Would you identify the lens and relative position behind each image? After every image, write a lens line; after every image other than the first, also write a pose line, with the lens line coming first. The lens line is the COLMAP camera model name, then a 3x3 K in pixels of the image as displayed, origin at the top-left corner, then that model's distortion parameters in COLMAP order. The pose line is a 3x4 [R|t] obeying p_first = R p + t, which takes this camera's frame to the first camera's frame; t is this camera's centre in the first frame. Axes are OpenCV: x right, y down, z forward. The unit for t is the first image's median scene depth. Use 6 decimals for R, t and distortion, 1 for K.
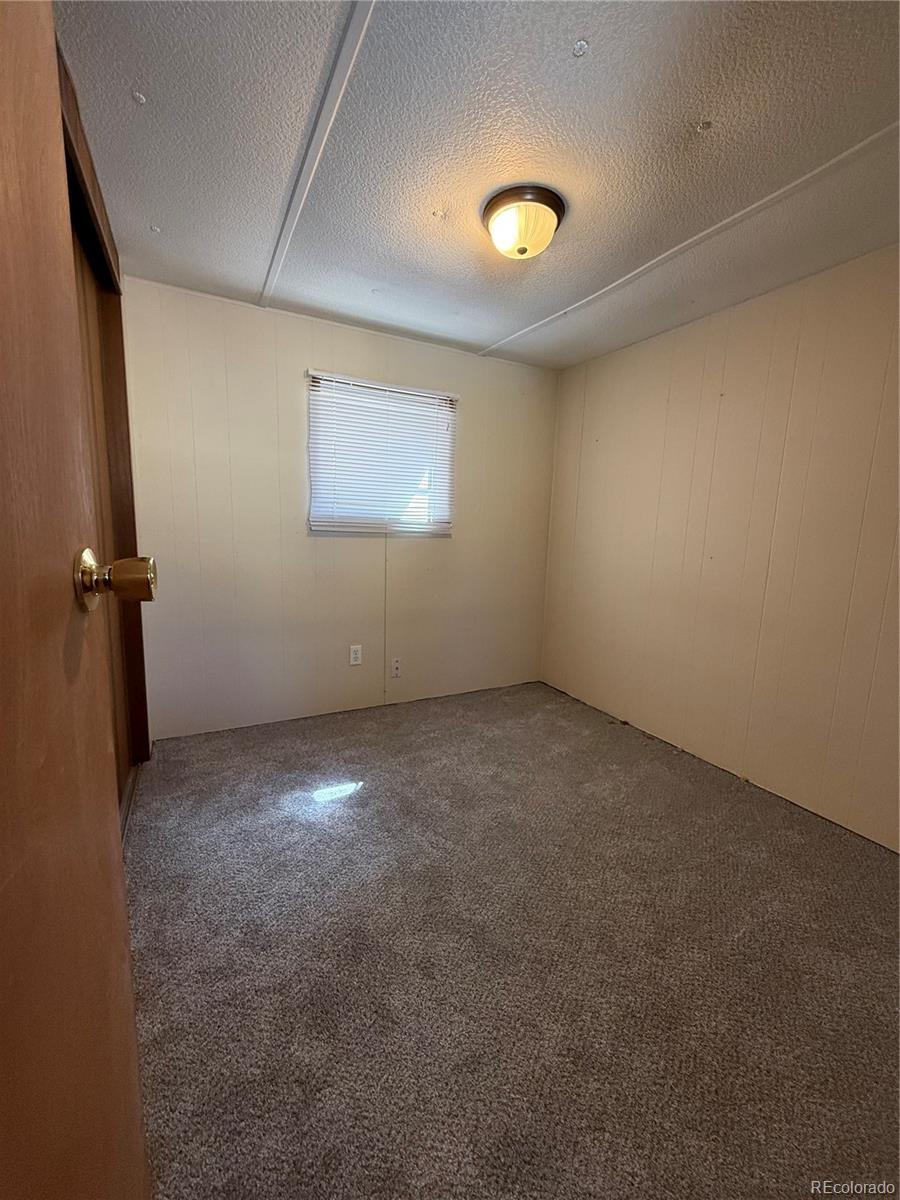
lens RADIAL K [[480.4, 0, 445.0], [0, 480.4, 599.4], [0, 0, 1]] dist [-0.000445, 0.000395]
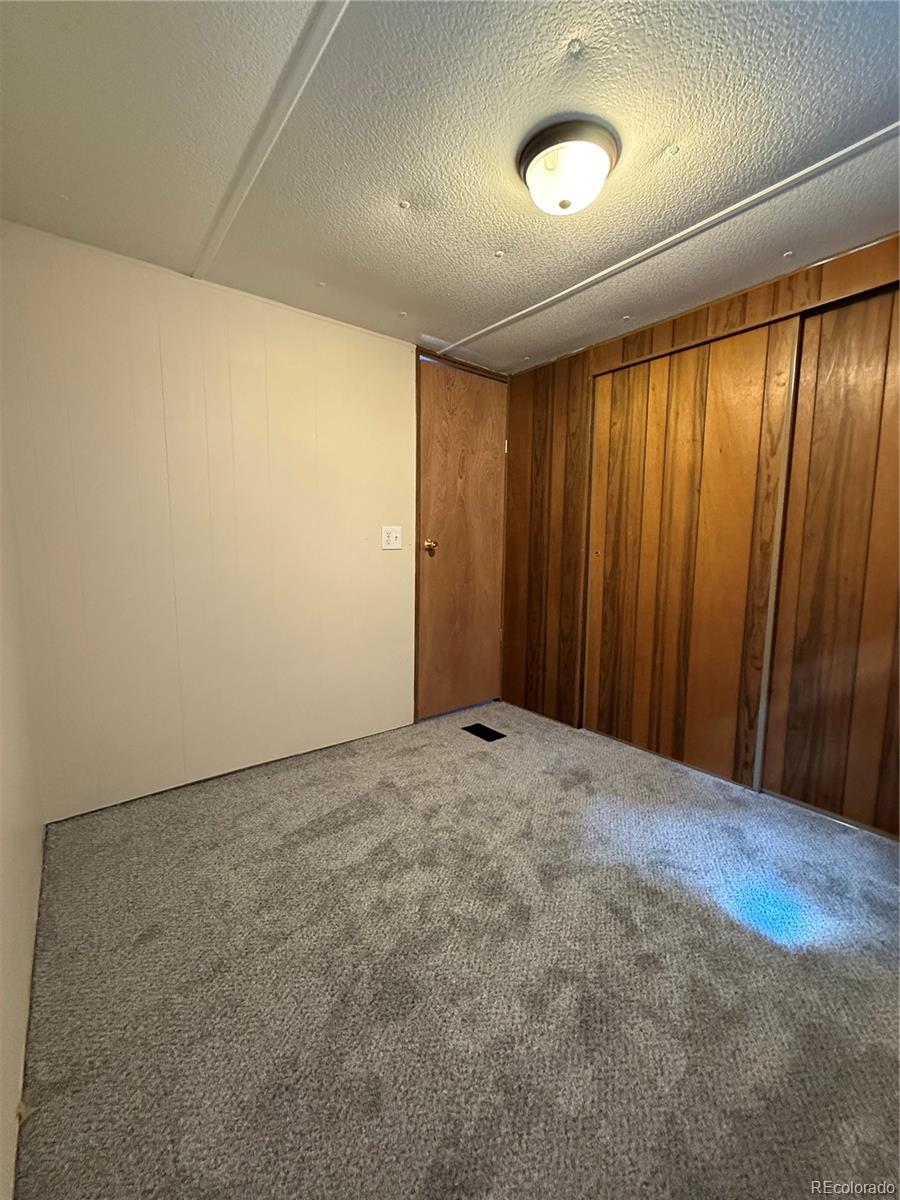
lens RADIAL K [[480.4, 0, 448.7], [0, 480.4, 597.0], [0, 0, 1]] dist [-0.000445, 0.000395]
pose [[-0.981205, -0.018023, -0.192127, 0.301646], [-0.069077, 0.962458, 0.262495, -0.155080], [0.180183, 0.270833, -0.945613, 1.135173]]
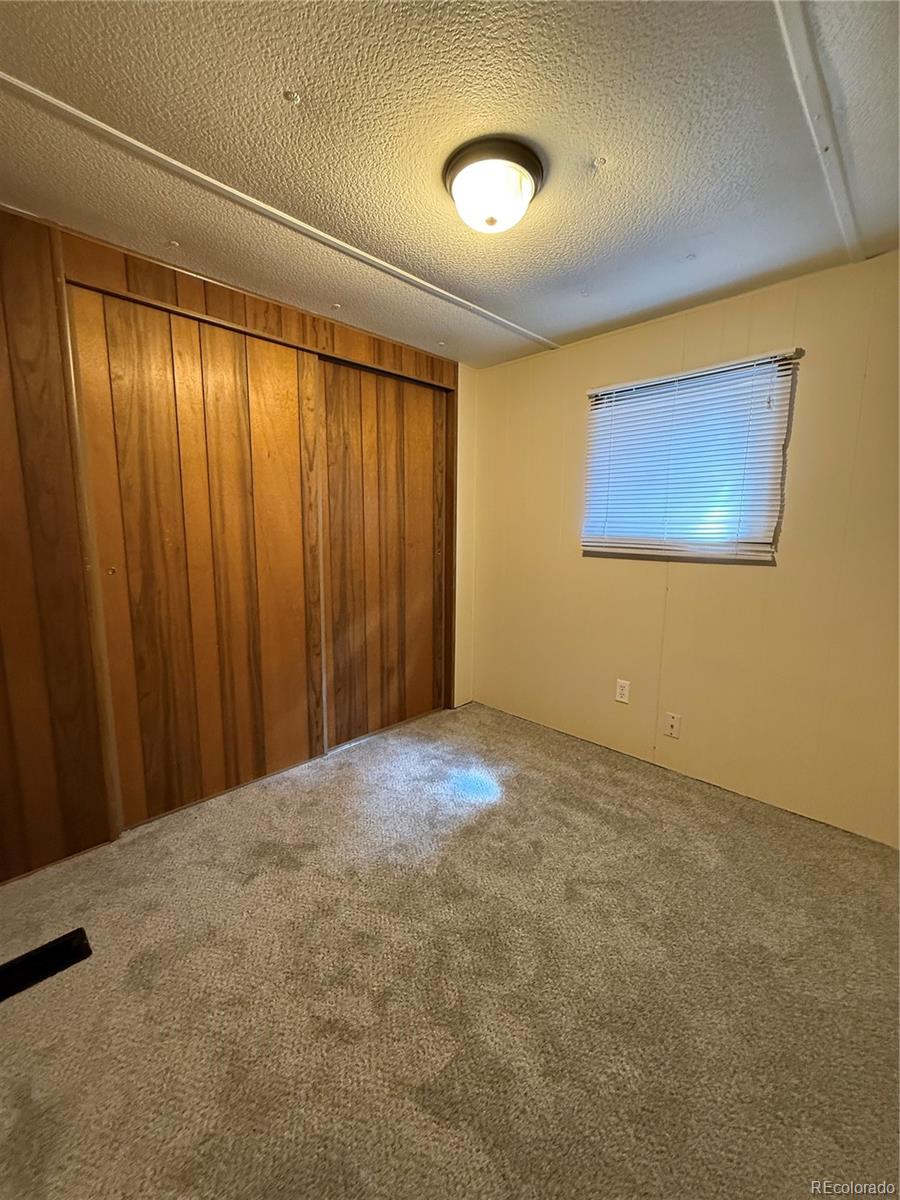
lens RADIAL K [[480.4, 0, 446.9], [0, 480.4, 597.6], [0, 0, 1]] dist [-0.000445, 0.000395]
pose [[0.307247, 0.114443, -0.944723, 0.582696], [-0.146734, 0.986567, 0.071791, -0.077102], [0.940249, 0.116565, 0.319913, 0.426589]]
